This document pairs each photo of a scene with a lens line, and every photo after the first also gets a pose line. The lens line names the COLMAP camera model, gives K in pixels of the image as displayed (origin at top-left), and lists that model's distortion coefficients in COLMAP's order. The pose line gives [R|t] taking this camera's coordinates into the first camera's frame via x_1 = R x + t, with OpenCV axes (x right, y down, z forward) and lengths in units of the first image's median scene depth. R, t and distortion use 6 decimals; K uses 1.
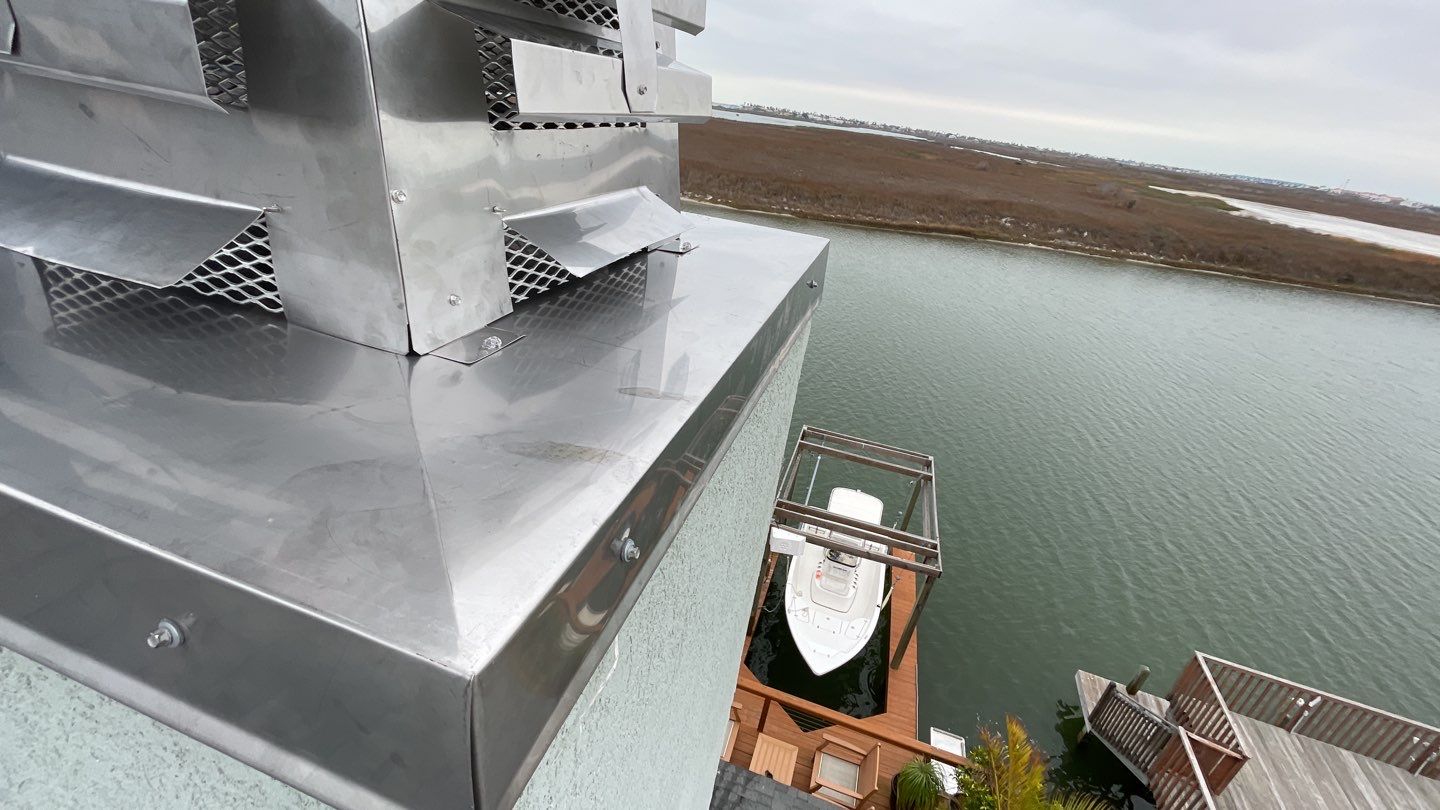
lens RADIAL K [[581.1, 0, 717.5], [0, 581.1, 404.5], [0, 0, 1]] dist [-0.042096, 0.010805]
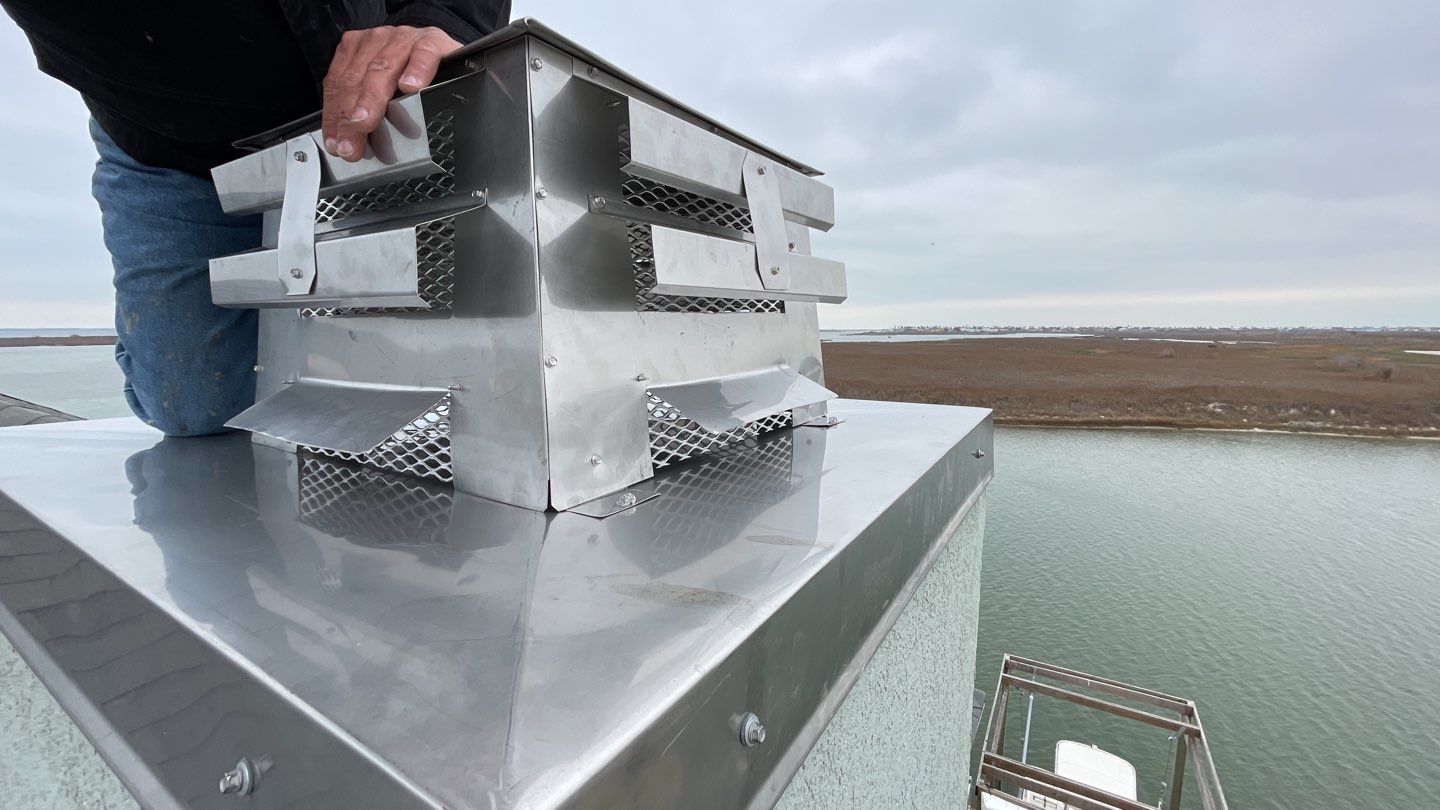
lens RADIAL K [[574.7, 0, 716.7], [0, 574.7, 399.7], [0, 0, 1]] dist [-0.035779, 0.011624]
pose [[0.958421, -0.092490, -0.269953, 0.028239], [-0.016129, 0.926946, -0.374849, 0.074444], [0.284902, 0.363617, 0.886912, 0.084753]]
